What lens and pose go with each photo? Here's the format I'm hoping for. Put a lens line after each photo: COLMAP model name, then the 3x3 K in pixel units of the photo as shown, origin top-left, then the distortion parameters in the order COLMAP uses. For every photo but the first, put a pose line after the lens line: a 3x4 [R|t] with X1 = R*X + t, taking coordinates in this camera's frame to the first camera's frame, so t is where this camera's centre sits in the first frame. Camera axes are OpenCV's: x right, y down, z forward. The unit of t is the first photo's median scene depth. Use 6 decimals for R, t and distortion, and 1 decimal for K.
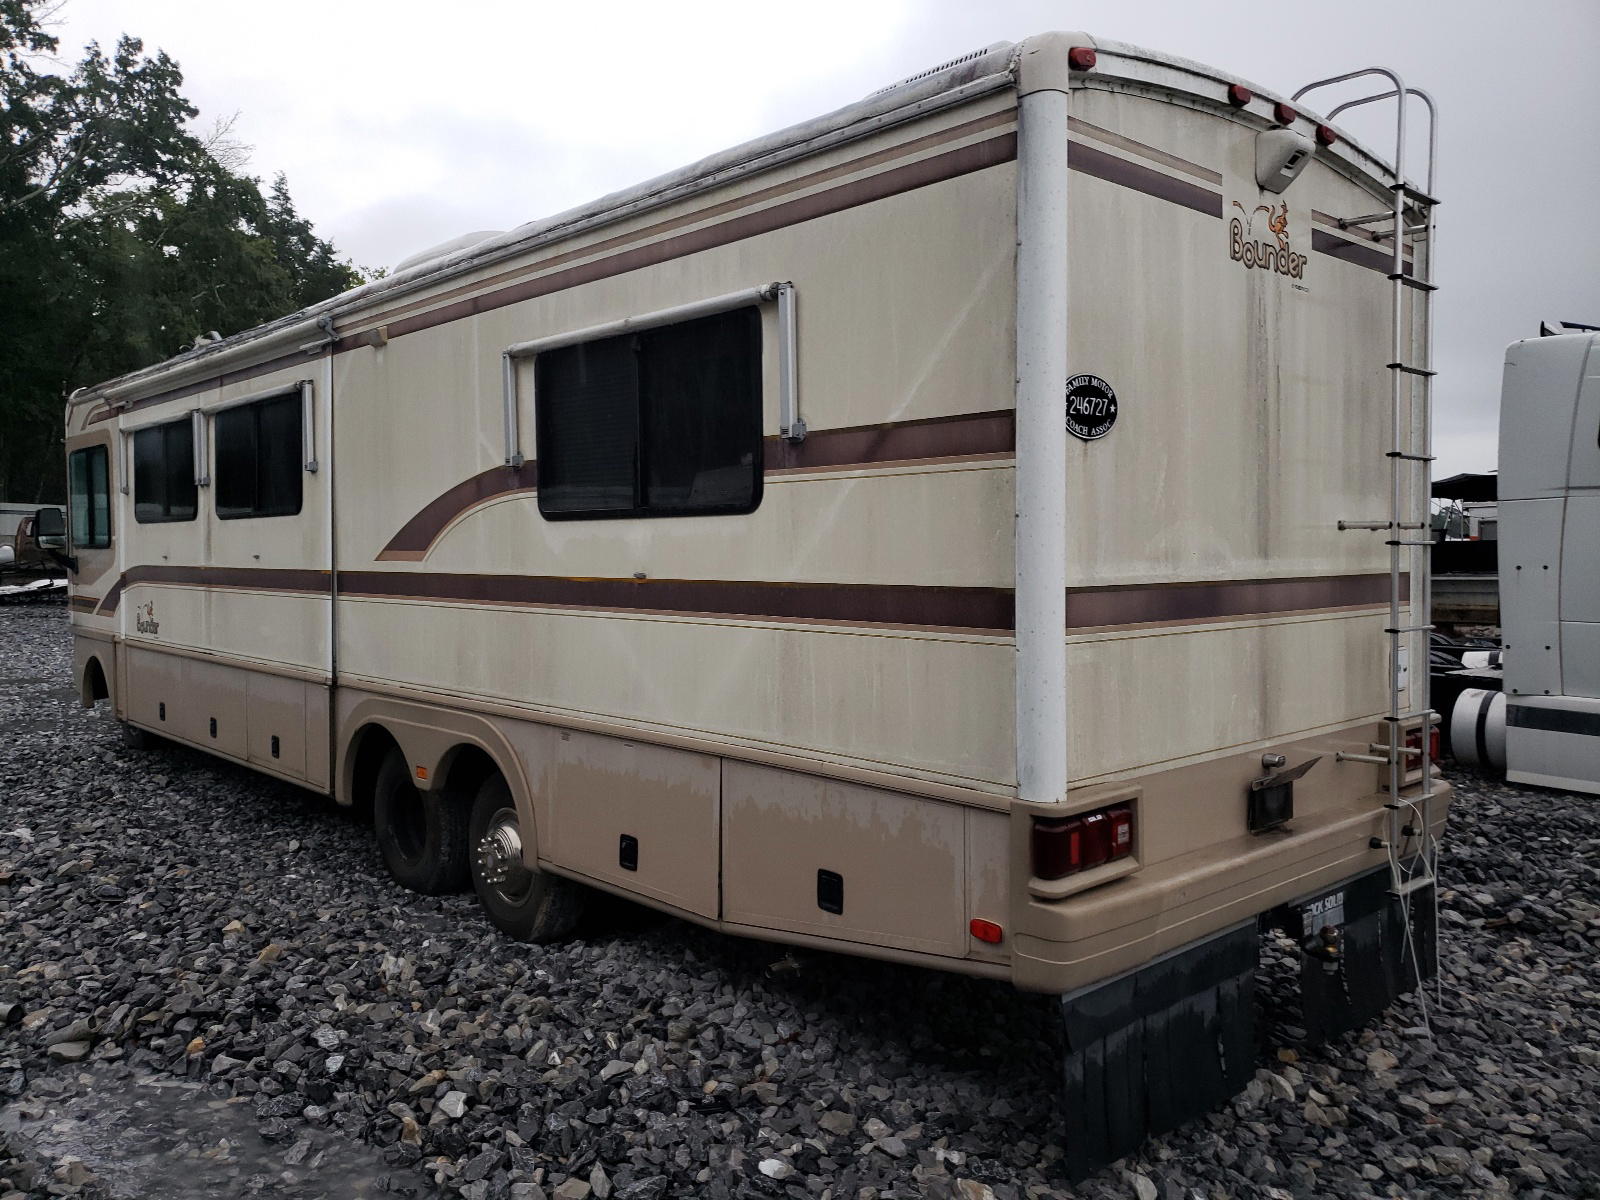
lens RADIAL K [[1239.9, 0, 770.7], [0, 1239.9, 605.0], [0, 0, 1]] dist [0.023516, 0.011496]
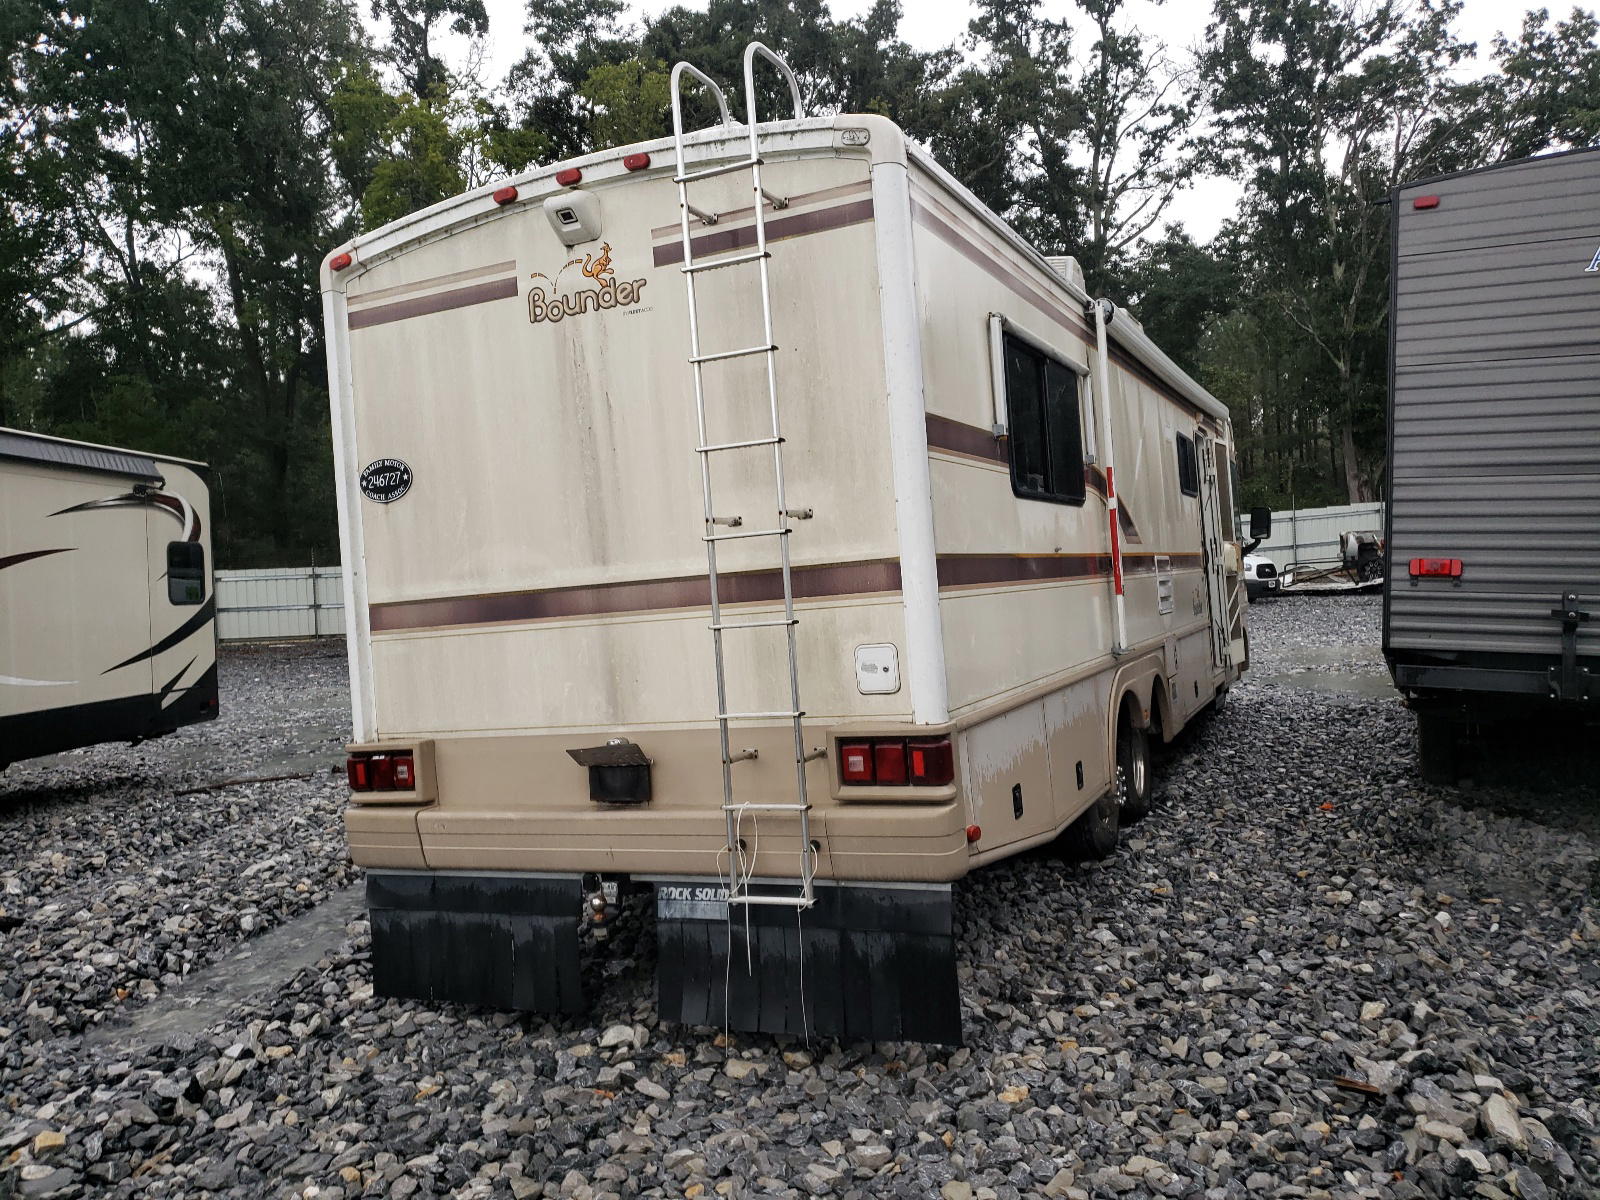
lens RADIAL K [[1232.8, 0, 800.0], [0, 1232.8, 600.0], [0, 0, 1]] dist [0.078282, -0.085596]
pose [[0.389799, -0.022942, -0.920614, 1.430948], [0.032155, 0.999419, -0.011290, 0.012164], [0.920338, -0.025202, 0.390310, 0.691581]]
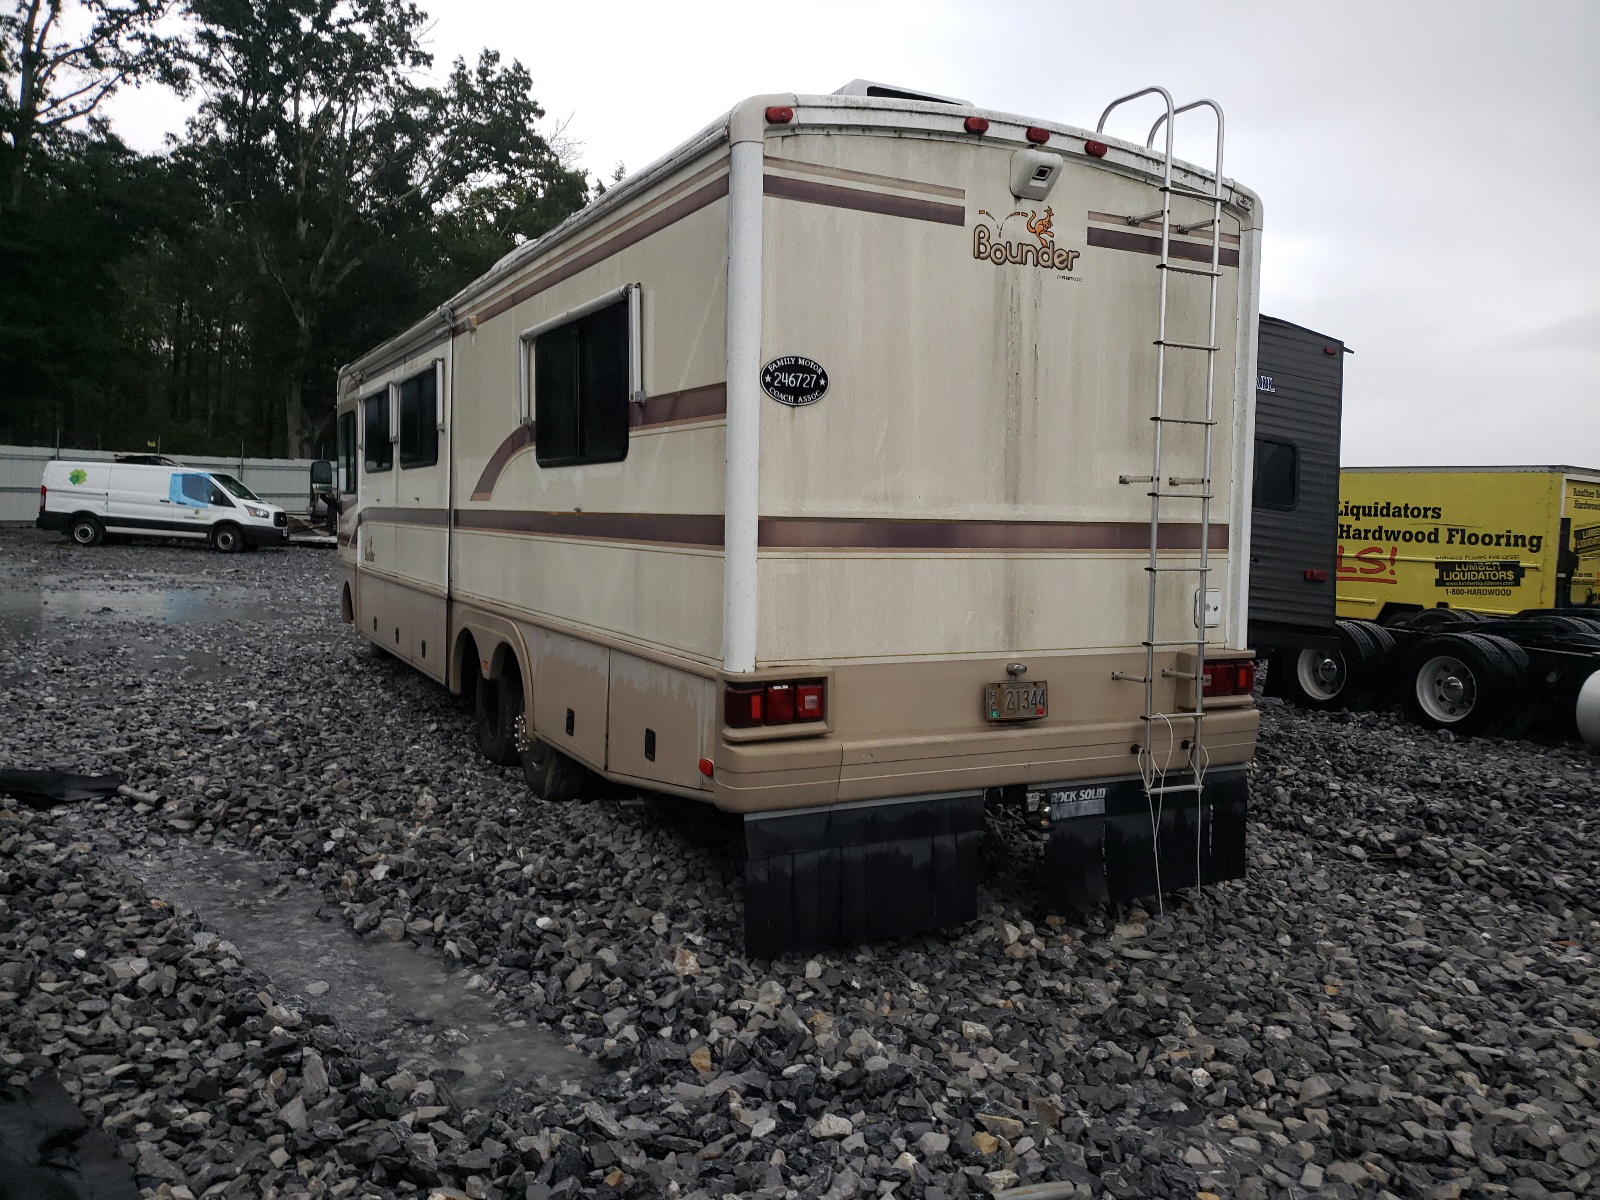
lens RADIAL K [[1232.8, 0, 800.0], [0, 1232.8, 600.0], [0, 0, 1]] dist [0.078282, -0.085596]
pose [[0.968712, 0.040531, -0.244858, 0.468776], [-0.035711, 0.999072, 0.024095, 0.033910], [0.245607, -0.014597, 0.969260, -0.217944]]
